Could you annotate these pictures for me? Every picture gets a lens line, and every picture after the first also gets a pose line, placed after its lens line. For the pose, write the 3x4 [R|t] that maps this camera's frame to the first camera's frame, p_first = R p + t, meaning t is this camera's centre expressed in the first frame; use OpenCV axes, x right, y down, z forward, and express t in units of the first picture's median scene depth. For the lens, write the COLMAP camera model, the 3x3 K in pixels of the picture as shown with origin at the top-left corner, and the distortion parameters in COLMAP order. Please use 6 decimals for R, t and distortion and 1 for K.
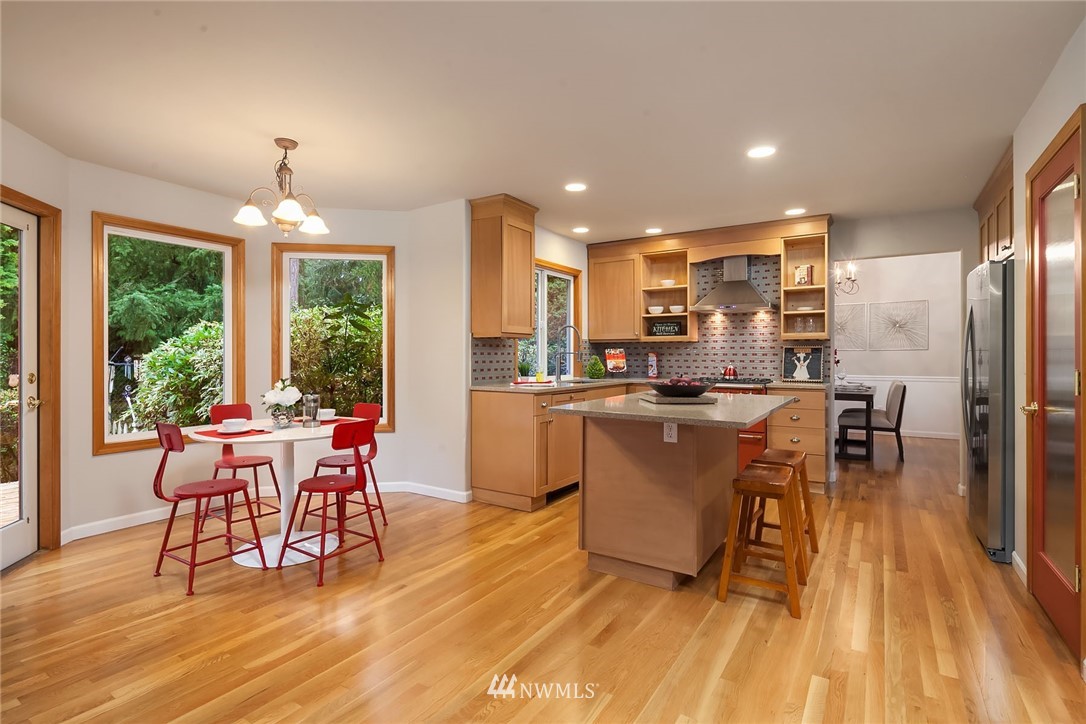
lens RADIAL K [[536.1, 0, 544.7], [0, 536.1, 357.2], [0, 0, 1]] dist [0.005484, -0.000419]
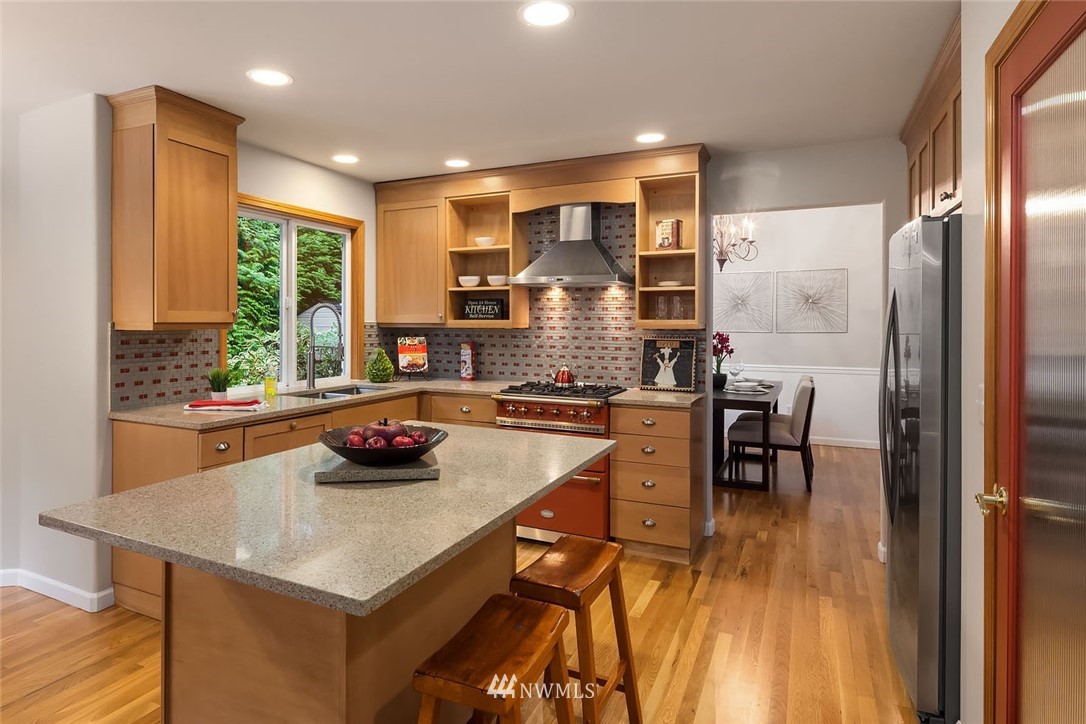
lens RADIAL K [[588.0, 0, 525.6], [0, 588.0, 320.5], [0, 0, 1]] dist [0.001708, -0.002169]
pose [[0.994788, 0.001992, 0.101947, 0.220852], [-0.002369, 0.999991, 0.003571, -0.044434], [-0.101939, -0.003794, 0.994783, 0.270536]]
